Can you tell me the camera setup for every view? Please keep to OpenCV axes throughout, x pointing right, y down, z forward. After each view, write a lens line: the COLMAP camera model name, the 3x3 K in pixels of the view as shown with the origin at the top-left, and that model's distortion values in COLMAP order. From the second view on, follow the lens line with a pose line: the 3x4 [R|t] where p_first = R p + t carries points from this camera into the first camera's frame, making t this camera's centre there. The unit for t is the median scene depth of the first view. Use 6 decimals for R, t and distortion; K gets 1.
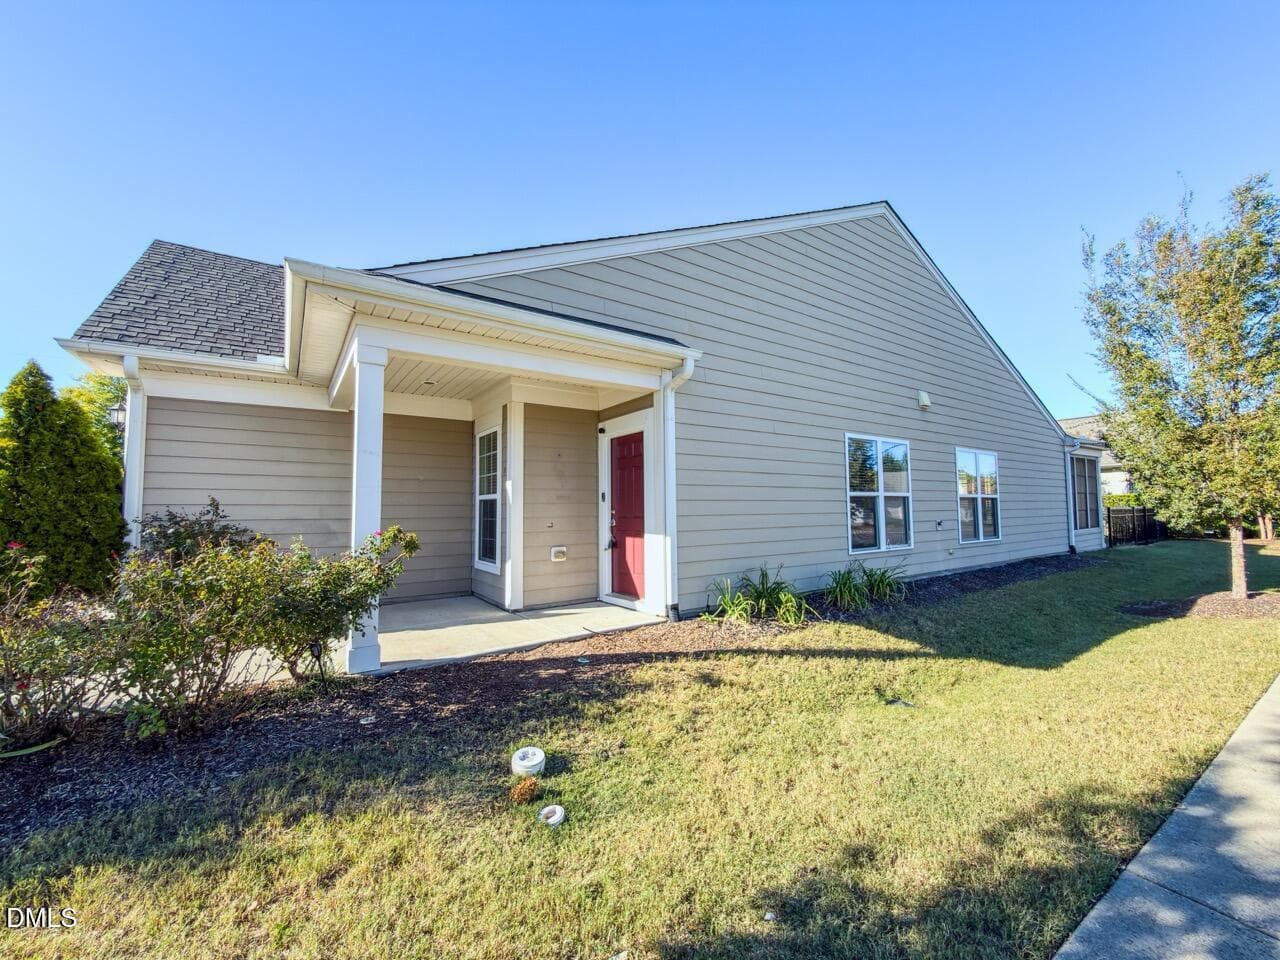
lens RADIAL K [[513.6, 0, 640.9], [0, 513.6, 480.8], [0, 0, 1]] dist [0.000766, 0.000011]
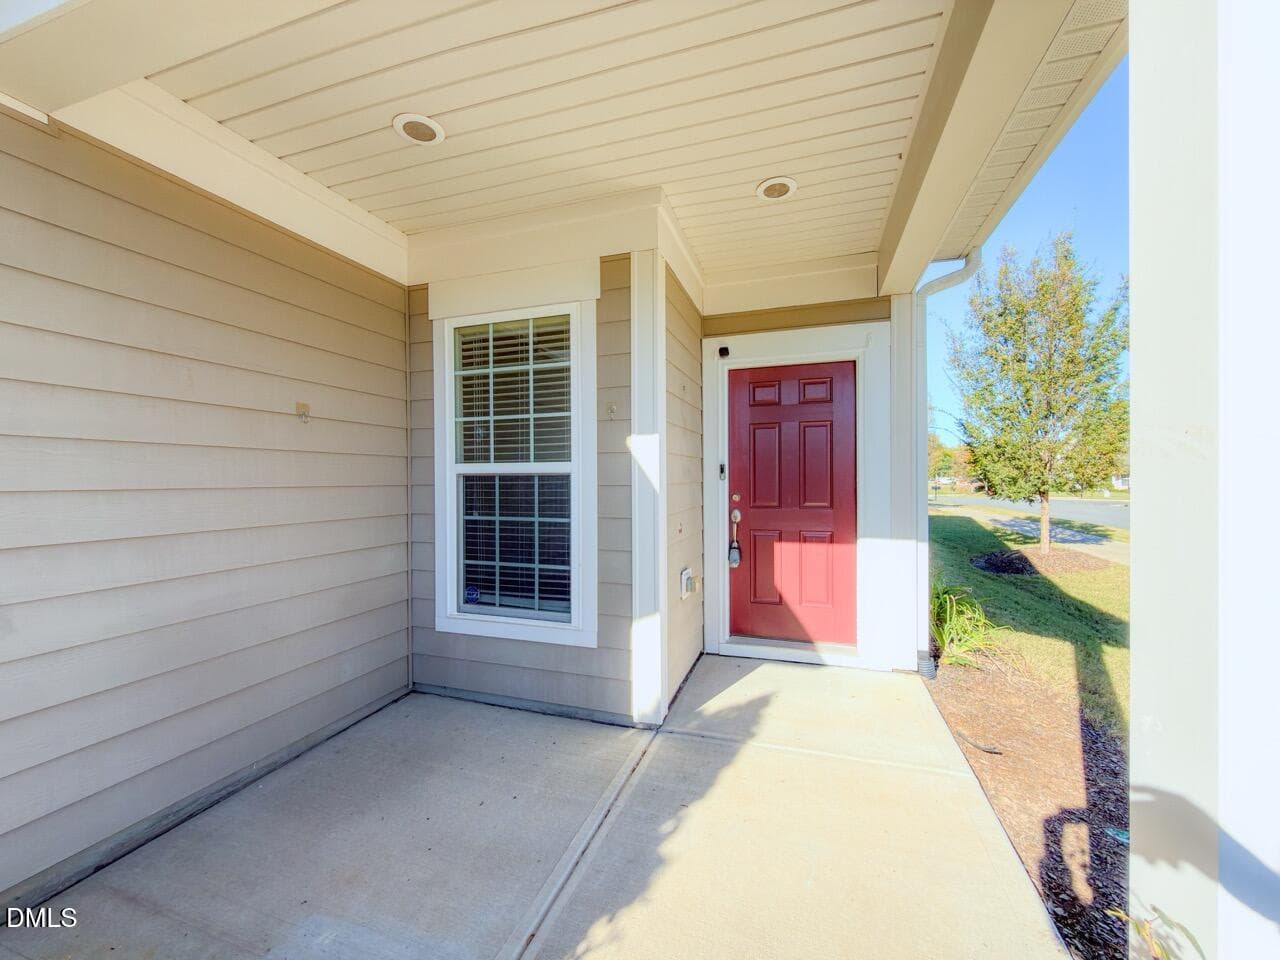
lens RADIAL K [[513.6, 0, 637.9], [0, 513.6, 480.1], [0, 0, 1]] dist [0.000766, 0.000011]
pose [[0.800496, 0.007097, 0.599296, -0.513634], [-0.043536, 0.997977, 0.046335, 0.020327], [-0.597754, -0.063182, 0.799186, 0.648714]]
